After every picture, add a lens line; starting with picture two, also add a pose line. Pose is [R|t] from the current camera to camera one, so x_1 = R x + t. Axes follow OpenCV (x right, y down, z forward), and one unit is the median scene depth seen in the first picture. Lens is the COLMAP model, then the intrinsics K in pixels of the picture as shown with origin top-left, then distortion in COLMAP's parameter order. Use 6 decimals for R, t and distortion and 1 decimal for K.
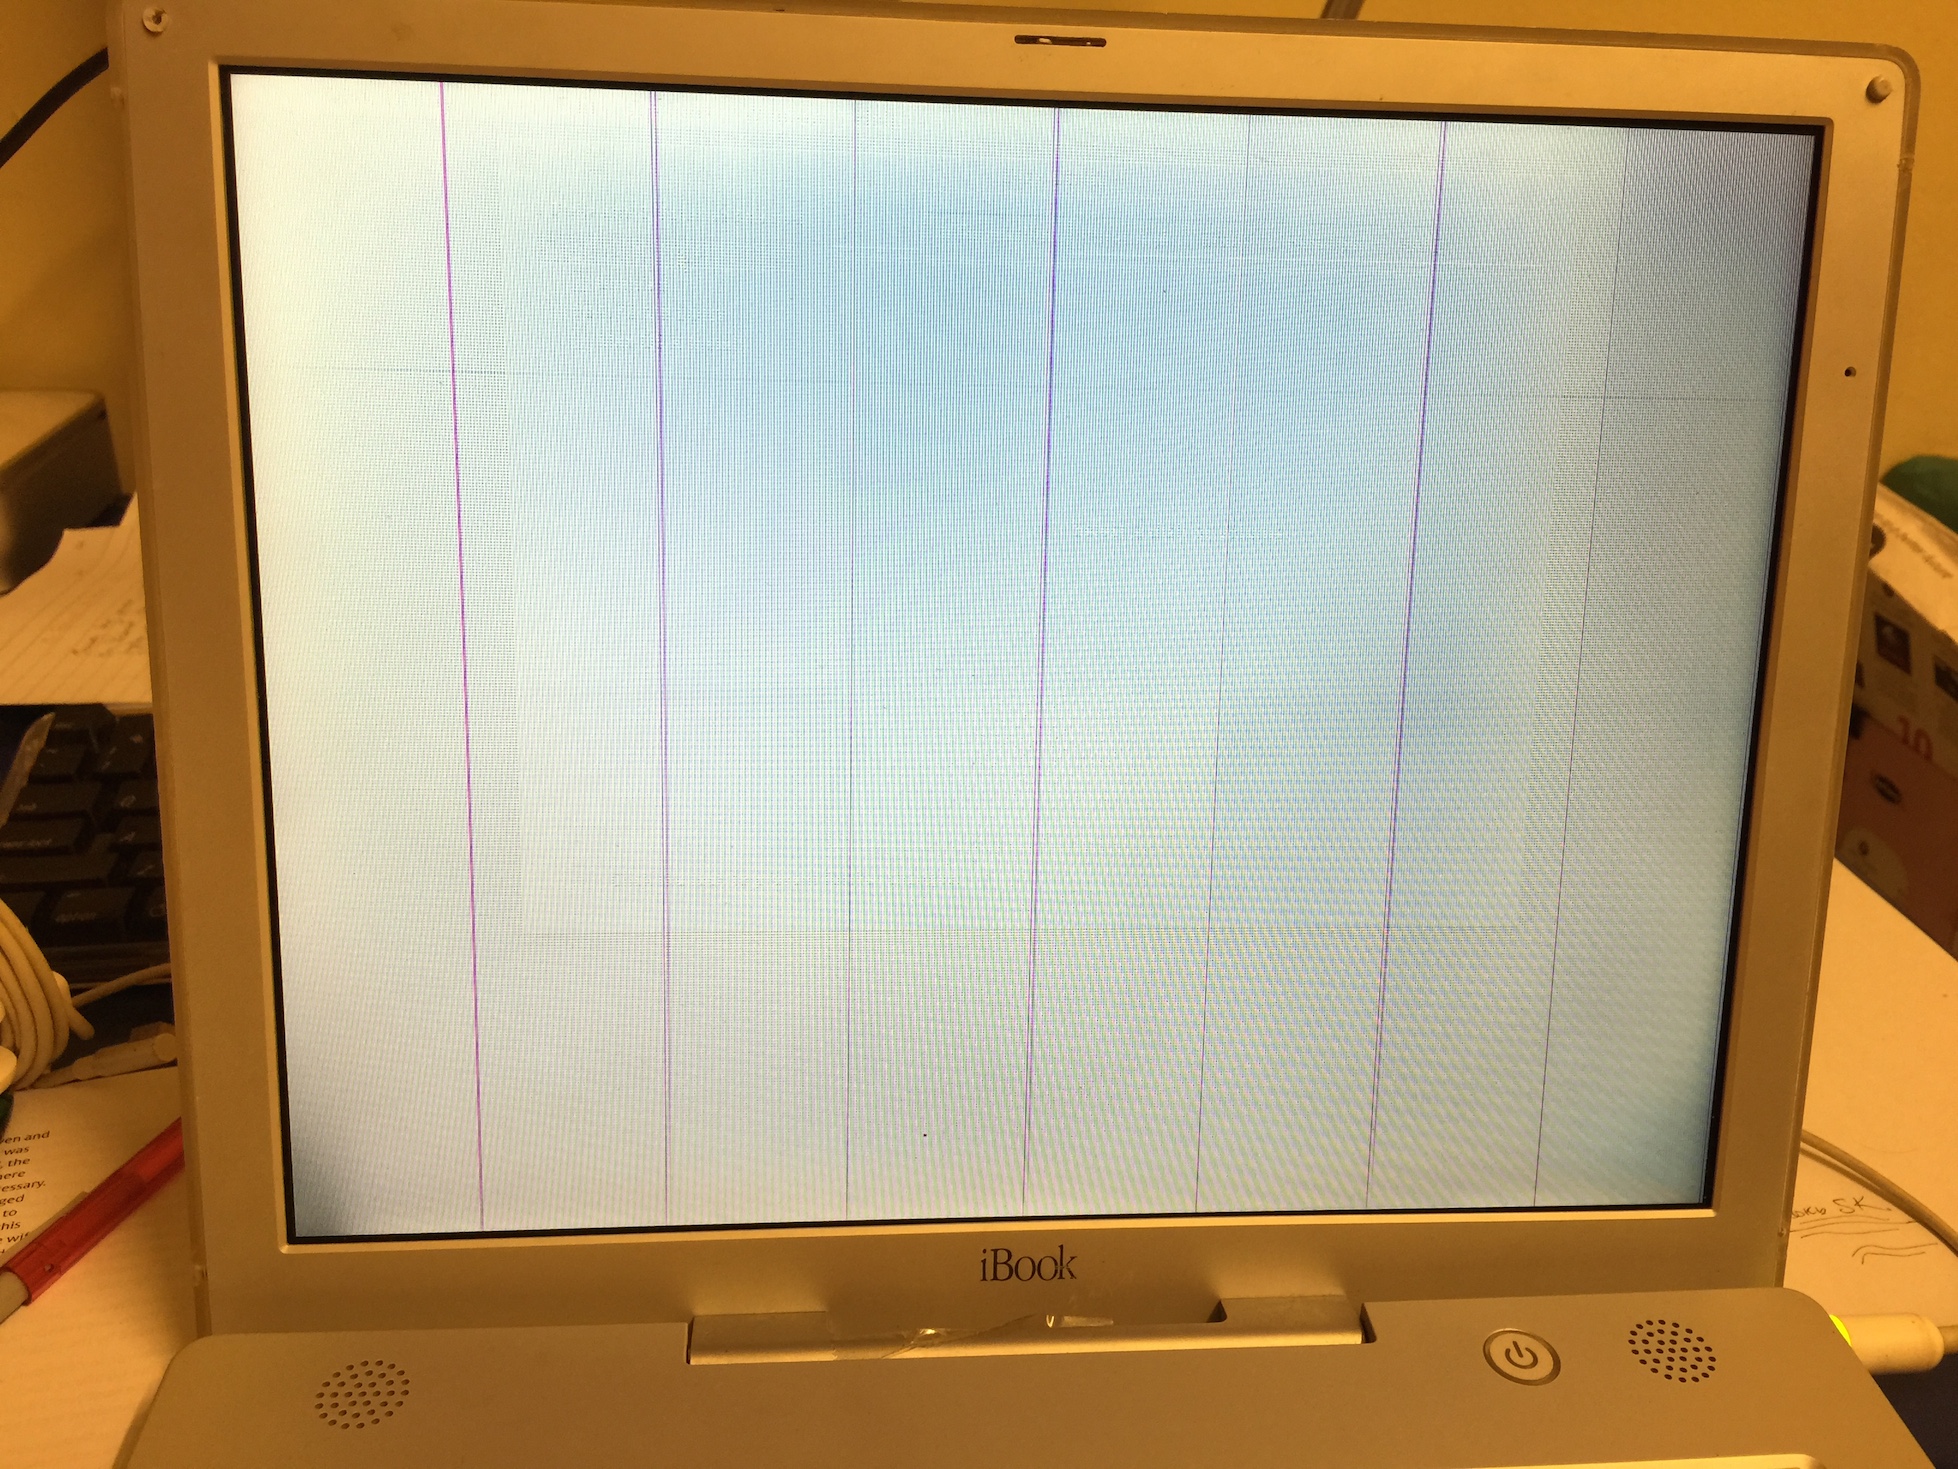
lens RADIAL K [[1688.0, 0, 976.2], [0, 1688.0, 732.1], [0, 0, 1]] dist [0.021293, -0.035374]
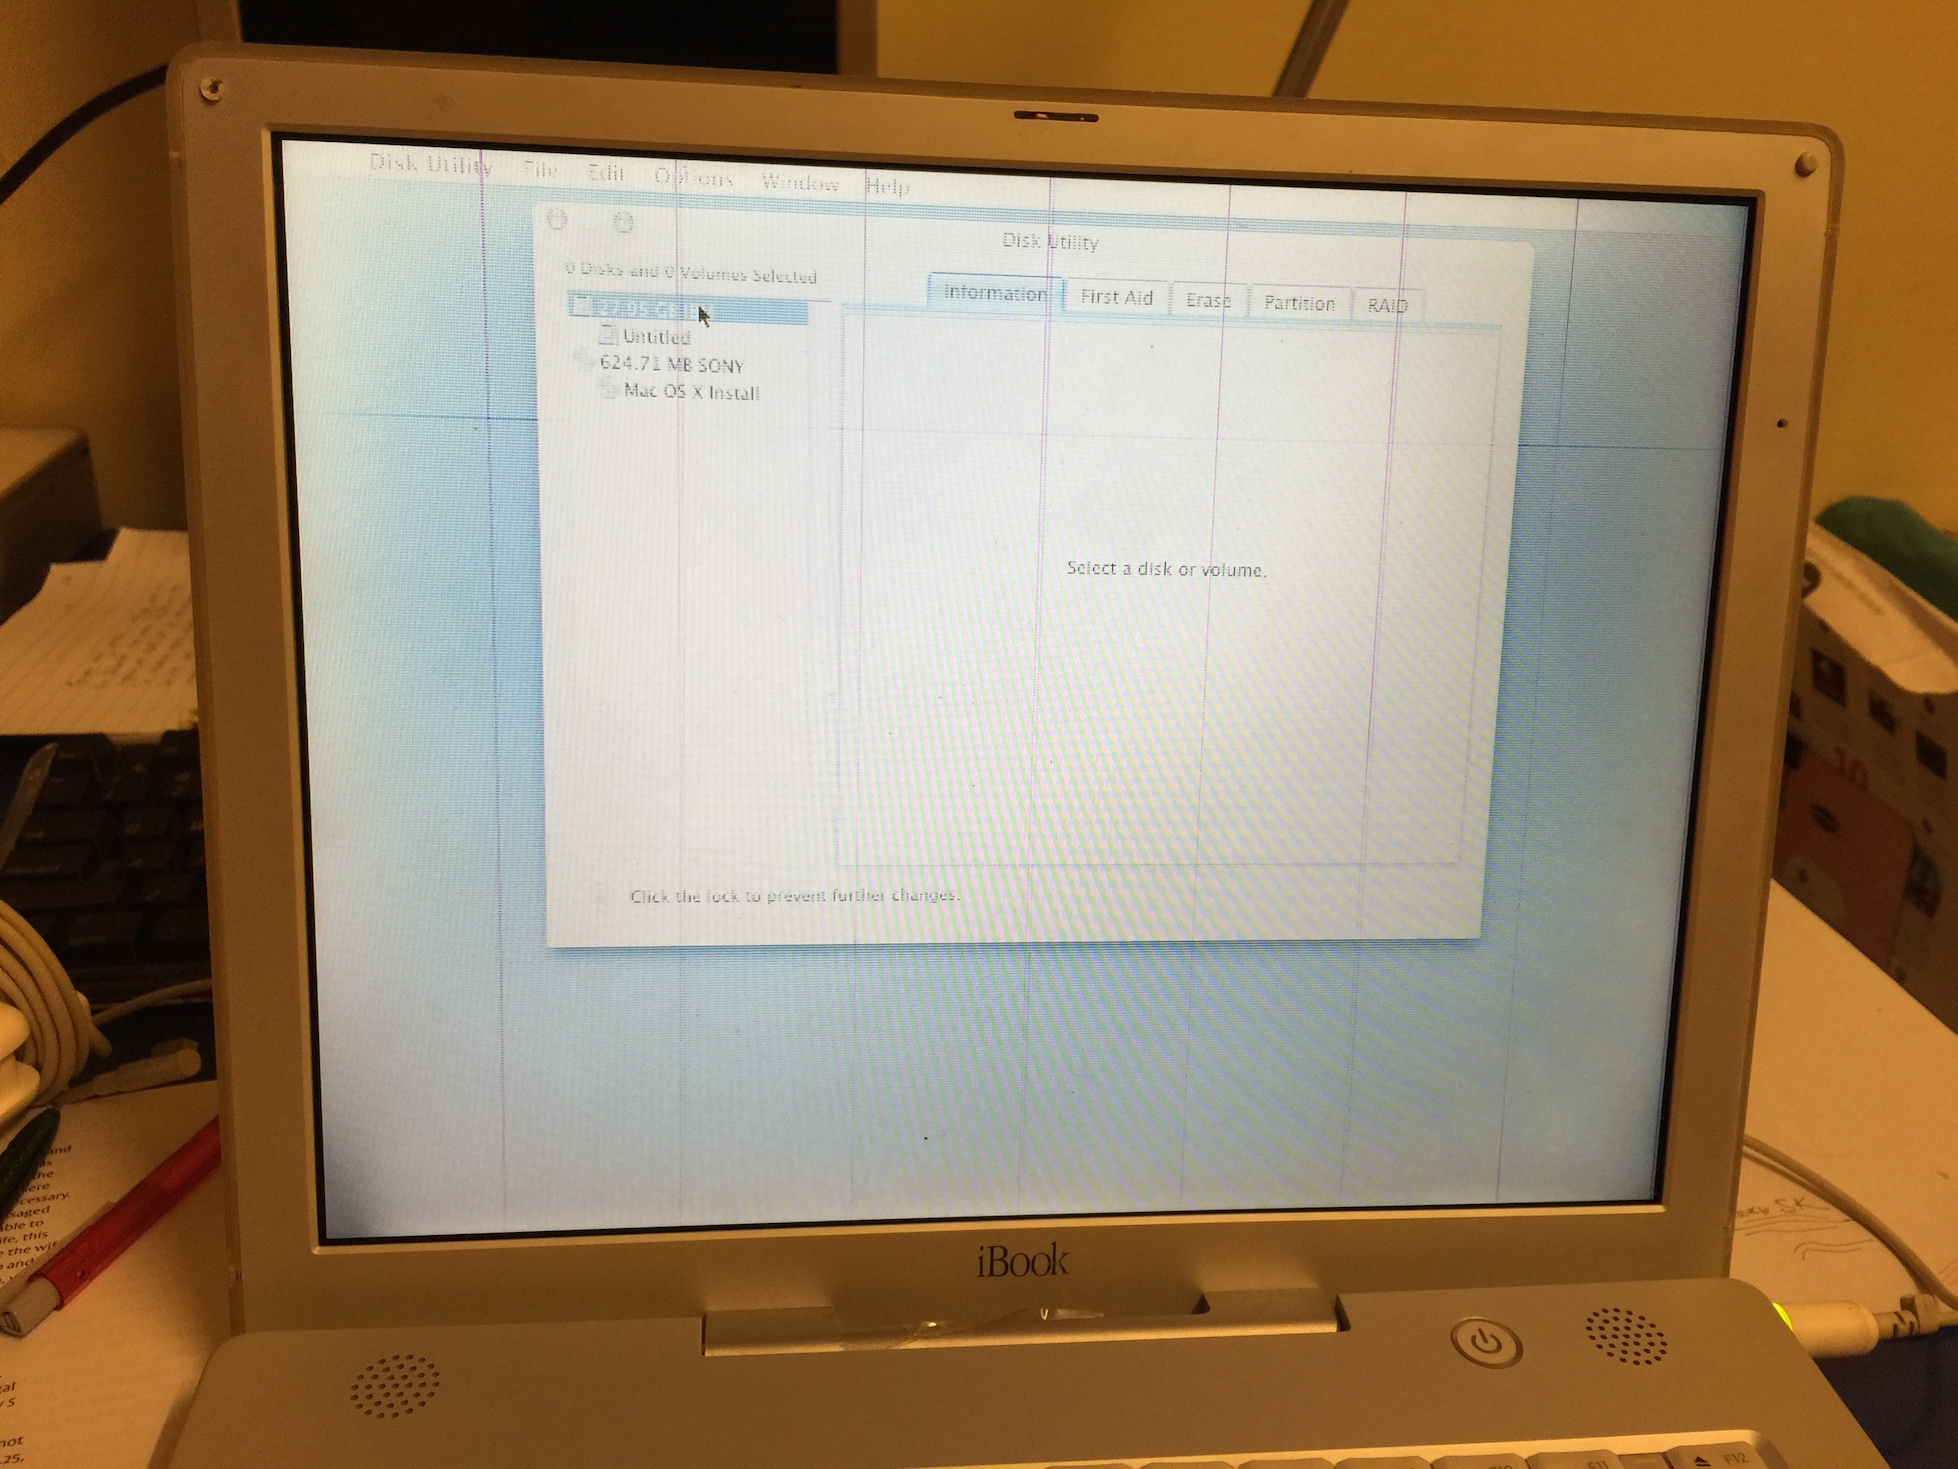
lens RADIAL K [[1680.0, 0, 974.8], [0, 1680.0, 735.6], [0, 0, 1]] dist [0.013445, -0.008661]
pose [[0.999671, -0.000371, 0.025649, -0.026287], [0.000841, 0.999832, -0.018304, 0.005694], [-0.025638, 0.018320, 0.999503, -0.057070]]
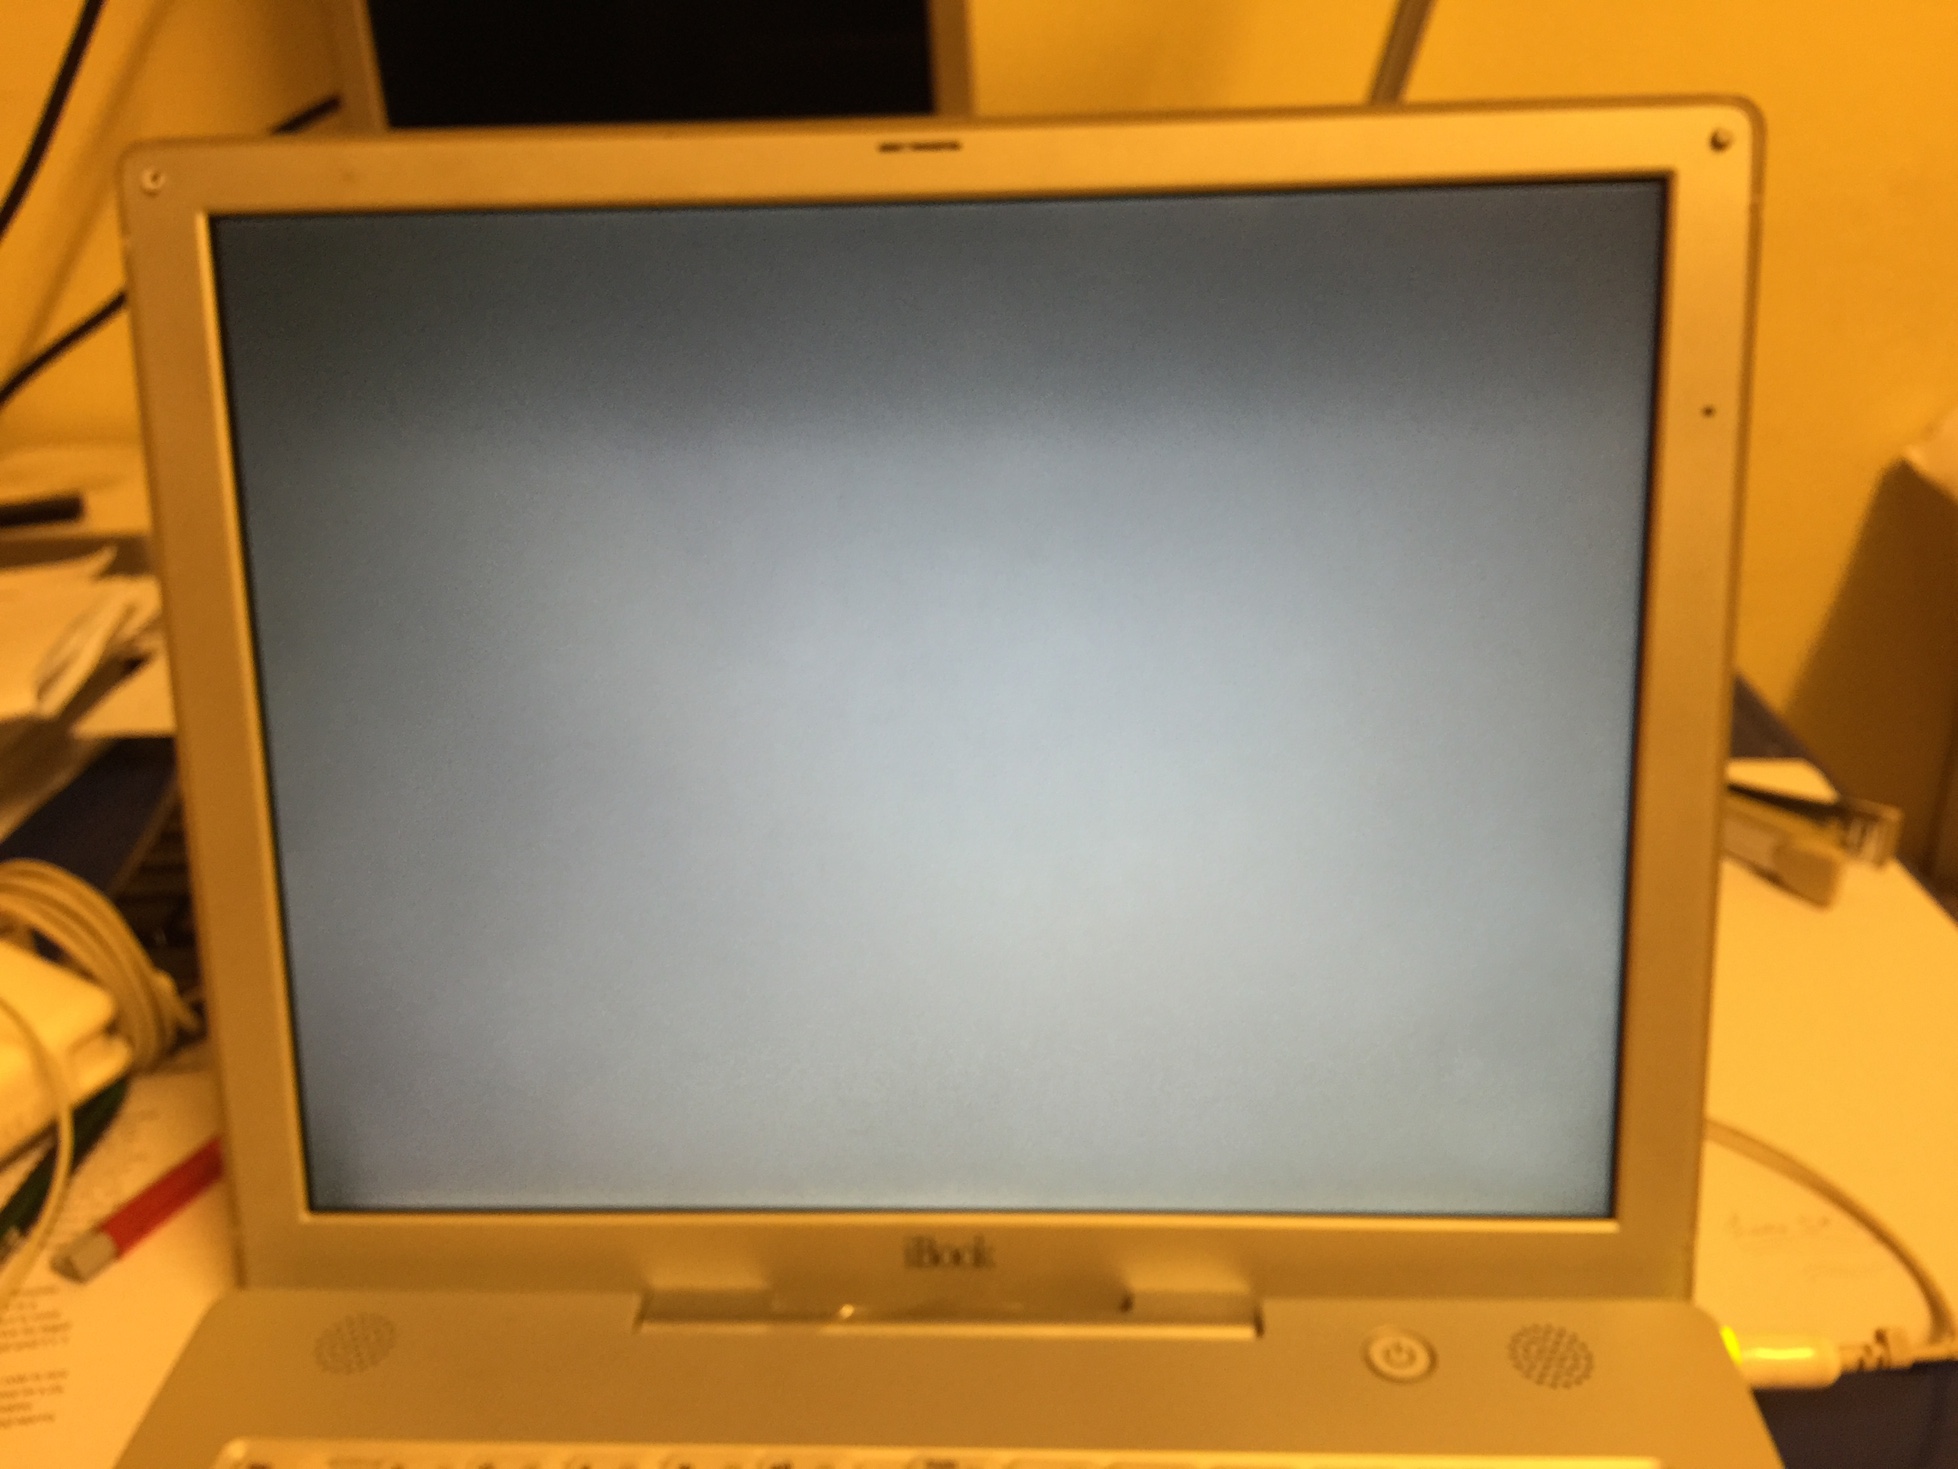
lens RADIAL K [[1688.0, 0, 976.2], [0, 1688.0, 732.1], [0, 0, 1]] dist [0.021293, -0.035374]
pose [[0.989138, -0.011056, -0.146576, 0.213934], [0.011595, 0.999929, 0.002822, -0.025261], [0.146534, -0.004491, 0.989195, -0.077775]]
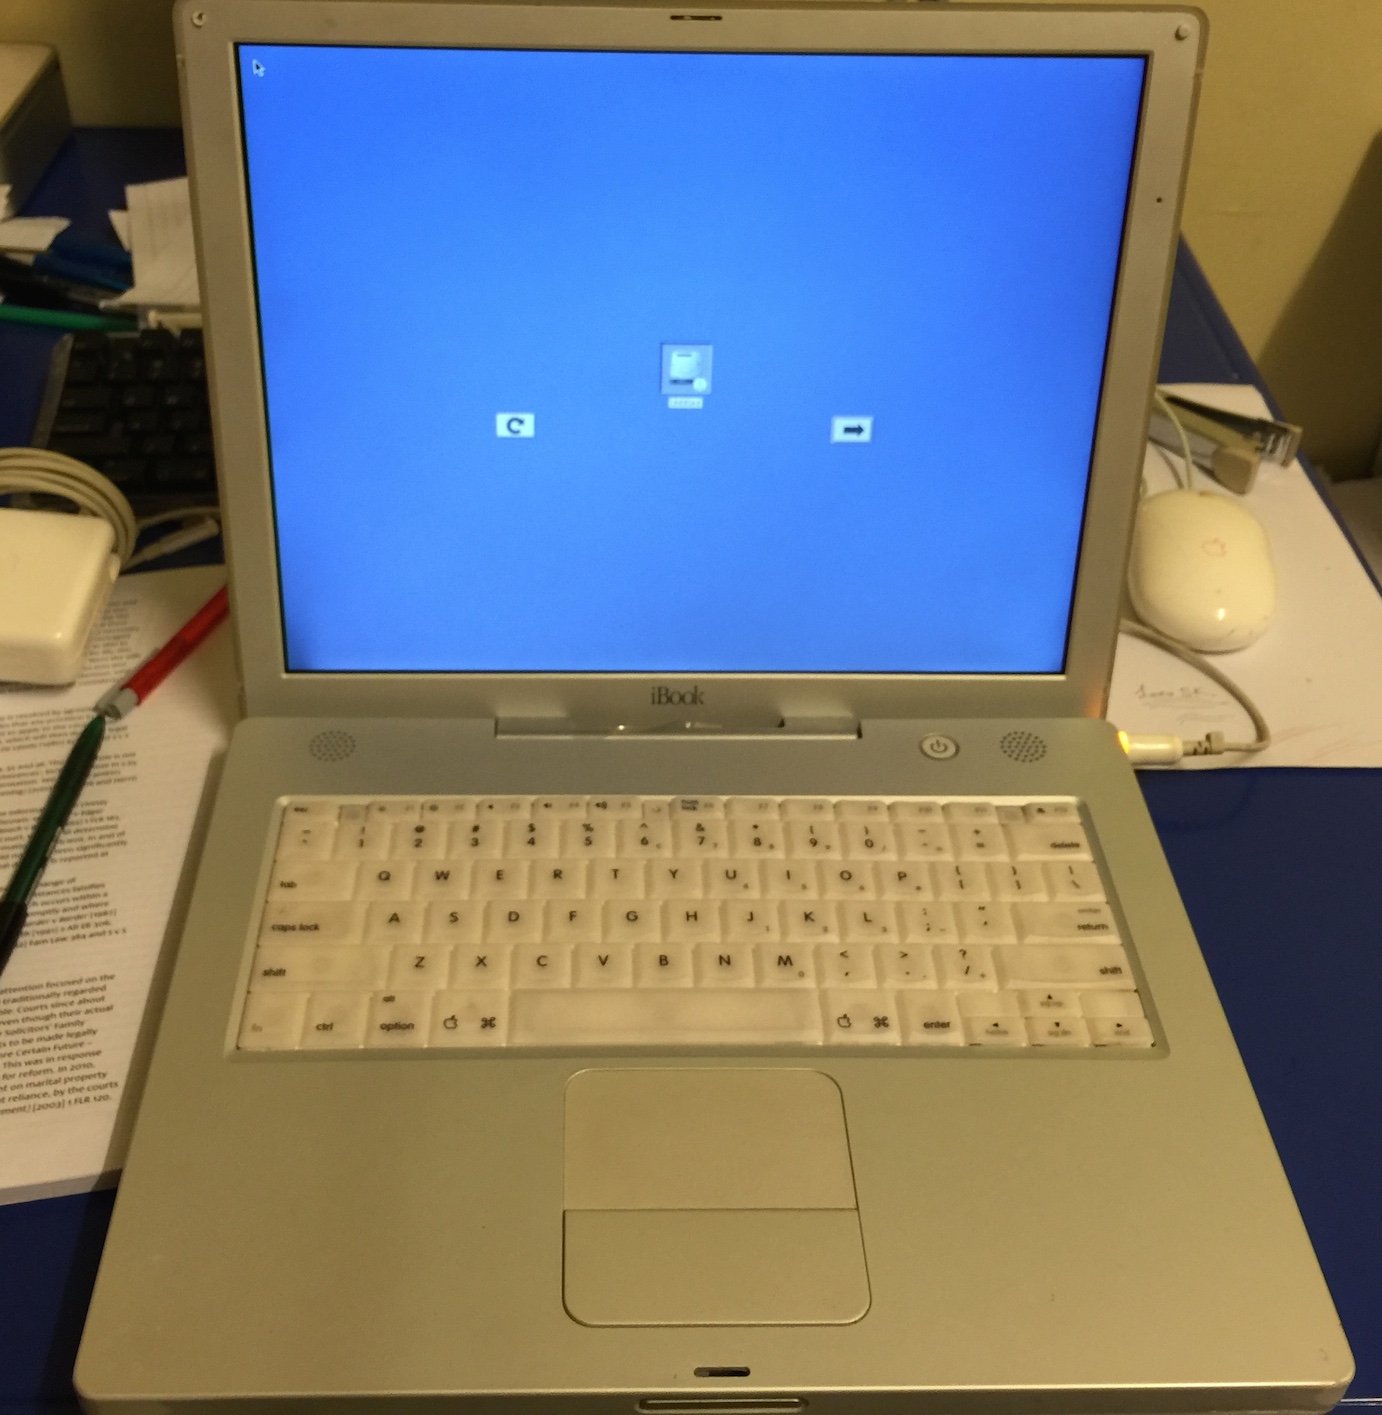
lens RADIAL K [[1714.2, 0, 634.3], [0, 1714.2, 701.5], [0, 0, 1]] dist [0.035317, -0.057279]
pose [[0.998051, 0.022991, -0.058011, 0.092885], [-0.007328, 0.966401, 0.256933, -0.158077], [0.061969, -0.256007, 0.964686, -0.804635]]
